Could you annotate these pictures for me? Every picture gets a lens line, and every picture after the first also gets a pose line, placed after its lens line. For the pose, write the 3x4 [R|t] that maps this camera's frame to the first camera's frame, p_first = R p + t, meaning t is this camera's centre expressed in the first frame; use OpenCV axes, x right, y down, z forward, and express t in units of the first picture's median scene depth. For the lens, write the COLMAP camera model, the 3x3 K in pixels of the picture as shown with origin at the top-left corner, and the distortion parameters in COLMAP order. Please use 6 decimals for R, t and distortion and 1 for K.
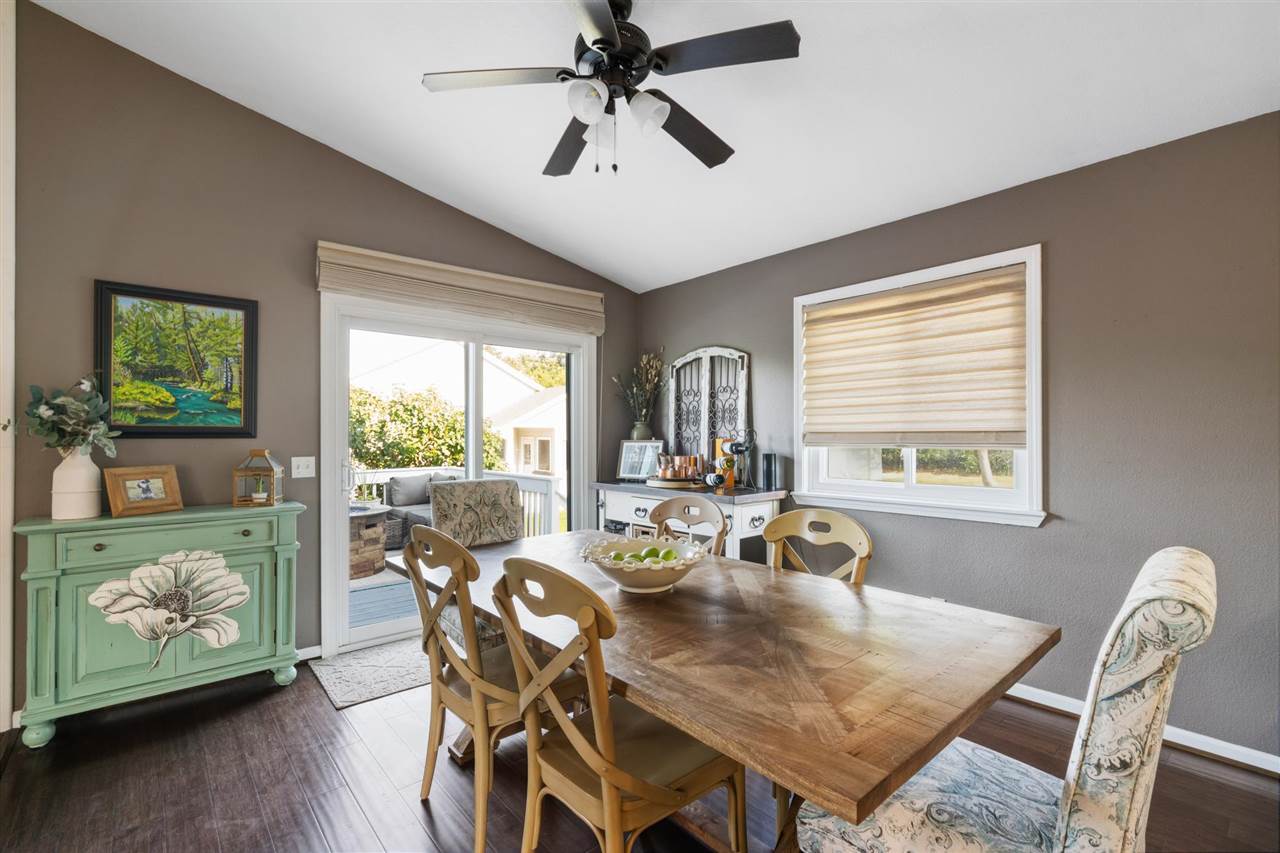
lens RADIAL K [[575.5, 0, 642.3], [0, 575.5, 428.8], [0, 0, 1]] dist [-0.005412, 0.000004]
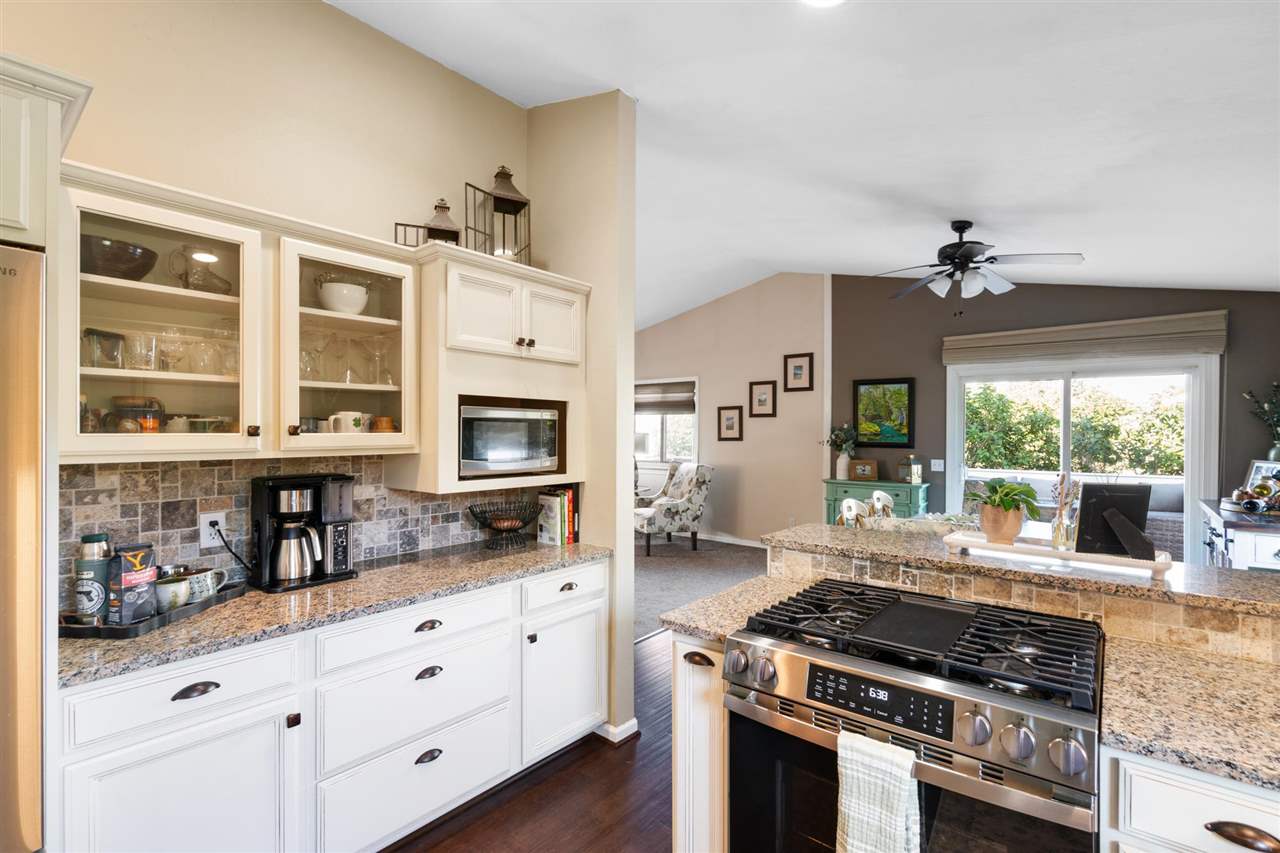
lens RADIAL K [[575.5, 0, 643.5], [0, 575.5, 429.2], [0, 0, 1]] dist [-0.005412, 0.000004]
pose [[0.167700, -0.000771, -0.985838, 1.127179], [0.005164, 0.999987, 0.000097, -0.056049], [0.985825, -0.005107, 0.167702, -0.231996]]
